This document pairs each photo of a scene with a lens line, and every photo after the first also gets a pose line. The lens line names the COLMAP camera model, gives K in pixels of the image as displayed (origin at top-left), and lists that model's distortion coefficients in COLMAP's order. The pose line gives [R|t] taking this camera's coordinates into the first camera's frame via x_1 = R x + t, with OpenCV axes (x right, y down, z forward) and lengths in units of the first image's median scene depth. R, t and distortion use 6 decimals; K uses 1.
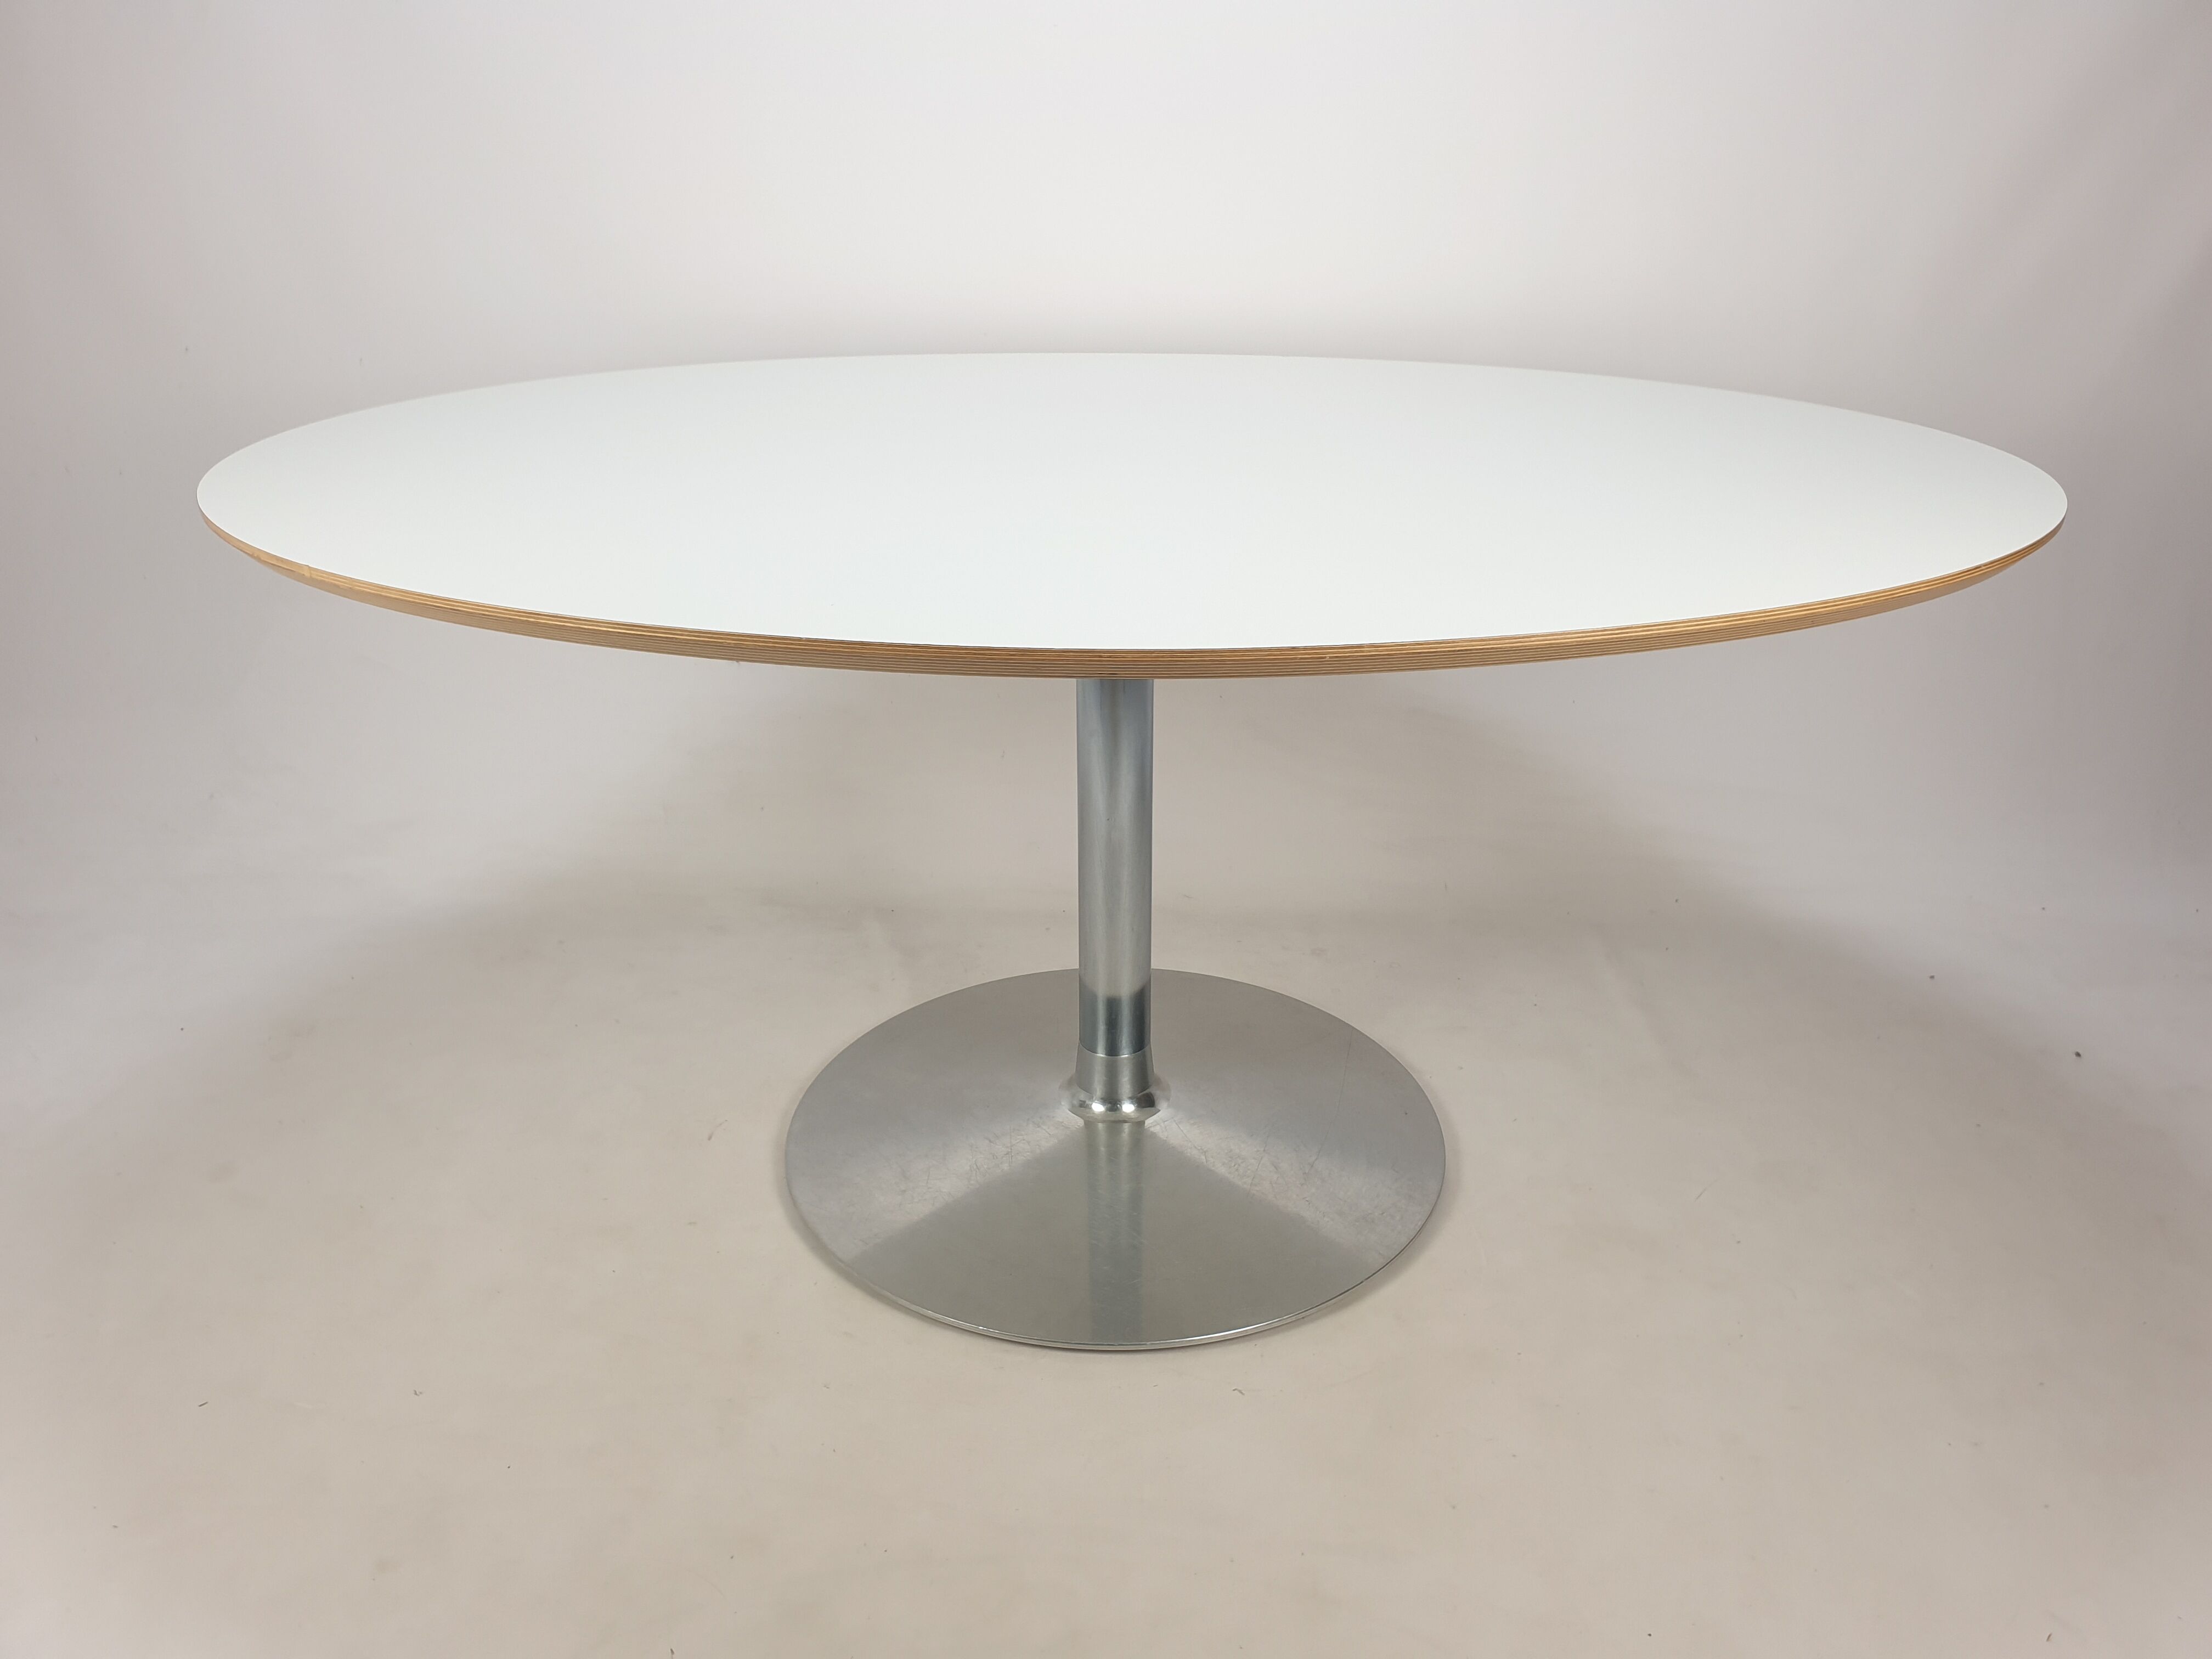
lens RADIAL K [[1684.6, 0, 1116.9], [0, 1684.6, 791.1], [0, 0, 1]] dist [-0.000752, 0.024515]
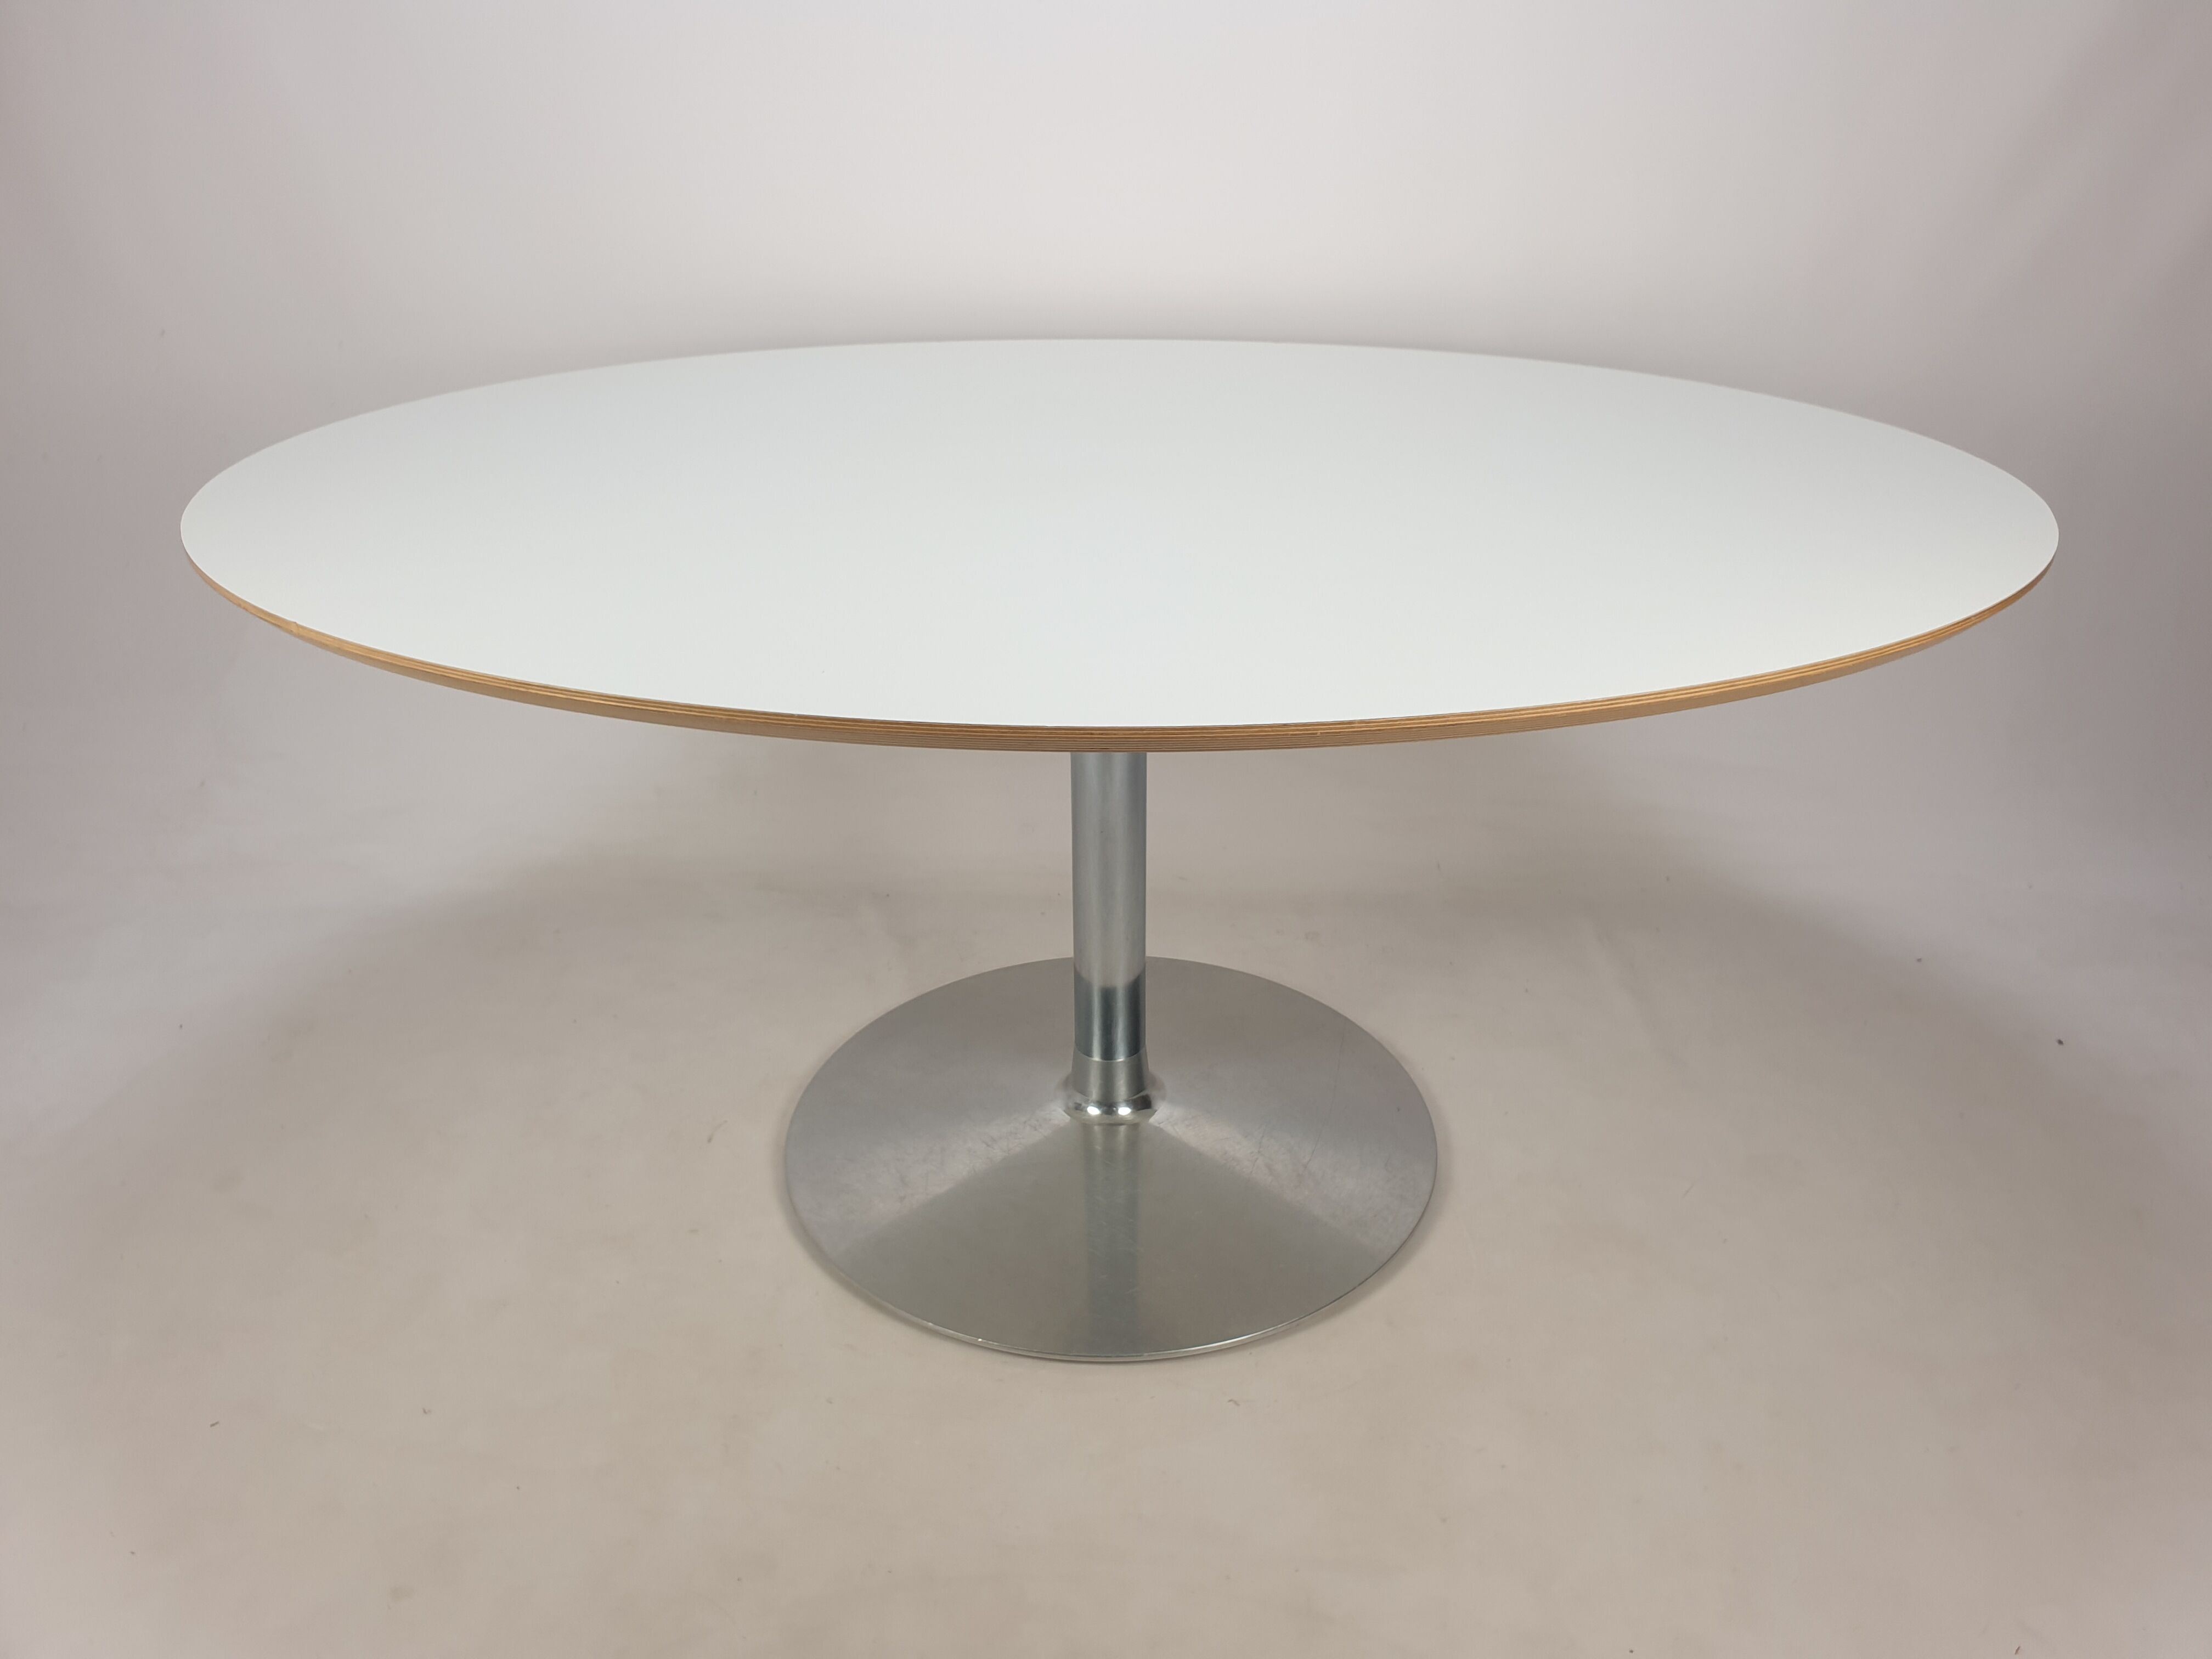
lens RADIAL K [[1684.6, 0, 1123.6], [0, 1684.6, 782.1], [0, 0, 1]] dist [-0.000752, 0.024515]
pose [[0.999944, -0.007901, 0.007029, 0.000994], [0.007574, 0.998940, 0.045410, -0.056776], [-0.007380, -0.045355, 0.998944, -0.000991]]
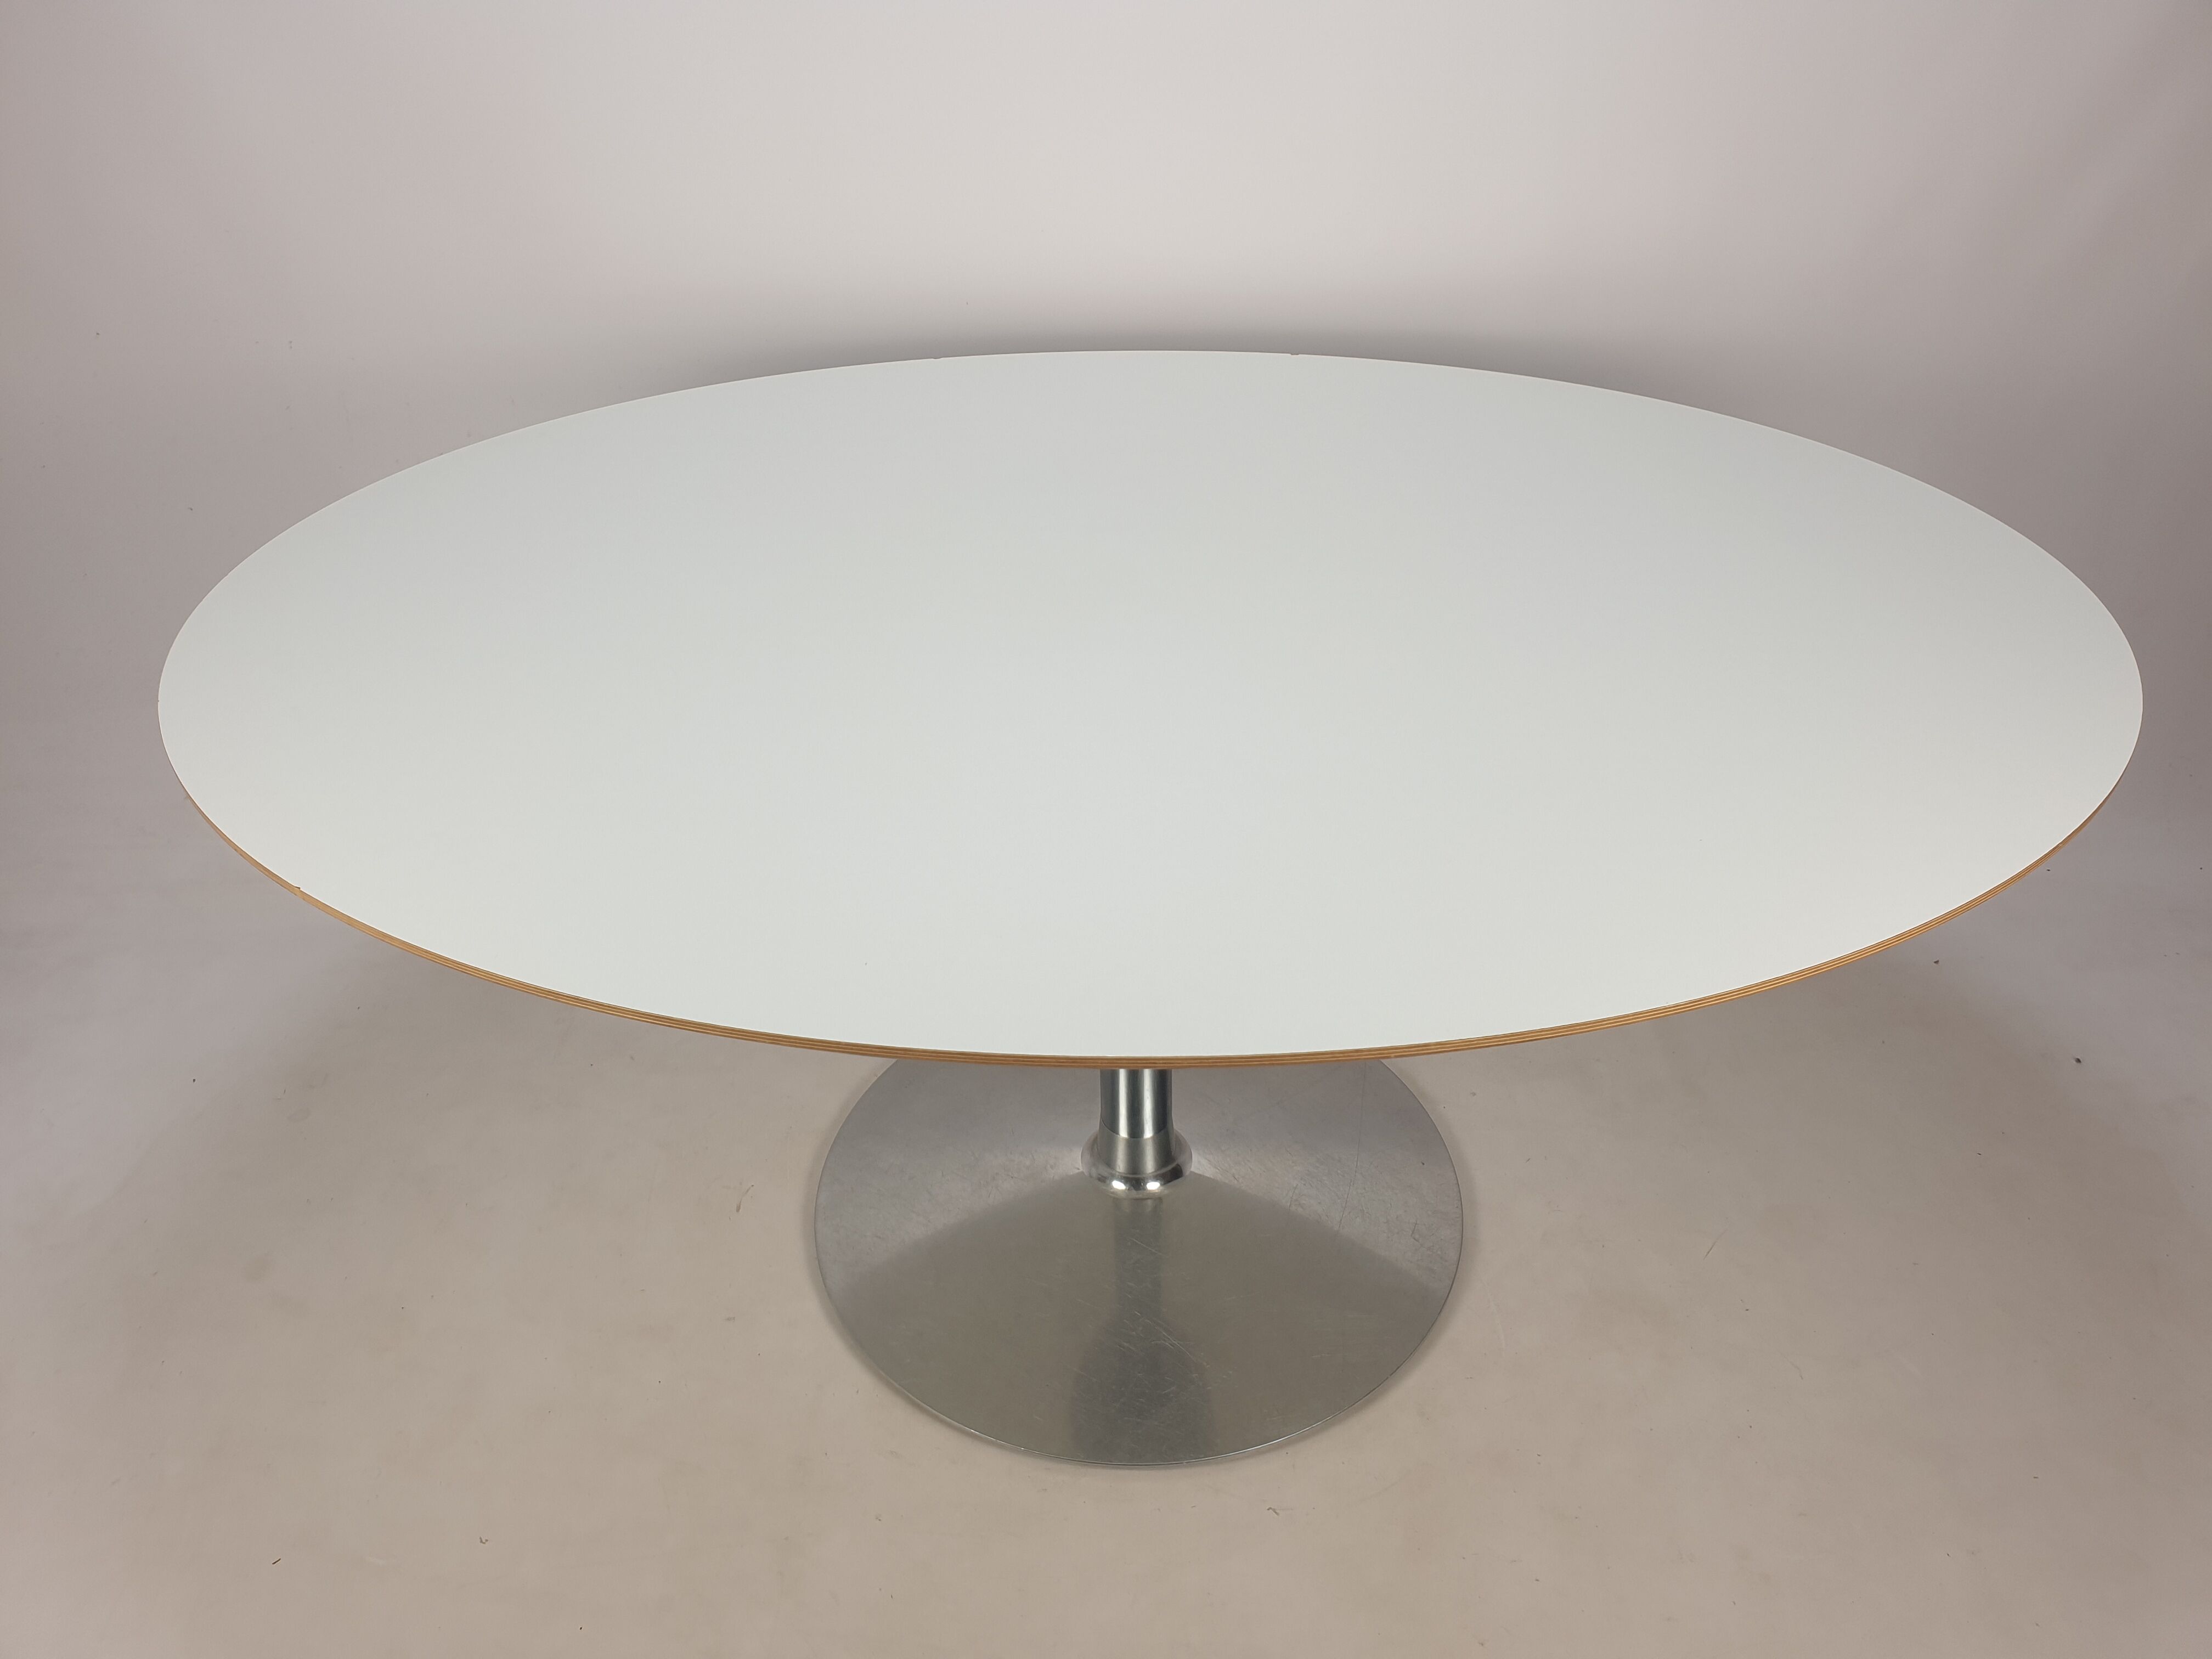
lens RADIAL K [[1684.6, 0, 1117.1], [0, 1684.6, 808.7], [0, 0, 1]] dist [-0.000752, 0.024515]
pose [[0.999466, -0.028592, 0.015830, -0.024962], [0.024977, 0.980634, 0.194250, -0.239471], [-0.021078, -0.193751, 0.980824, 0.052278]]
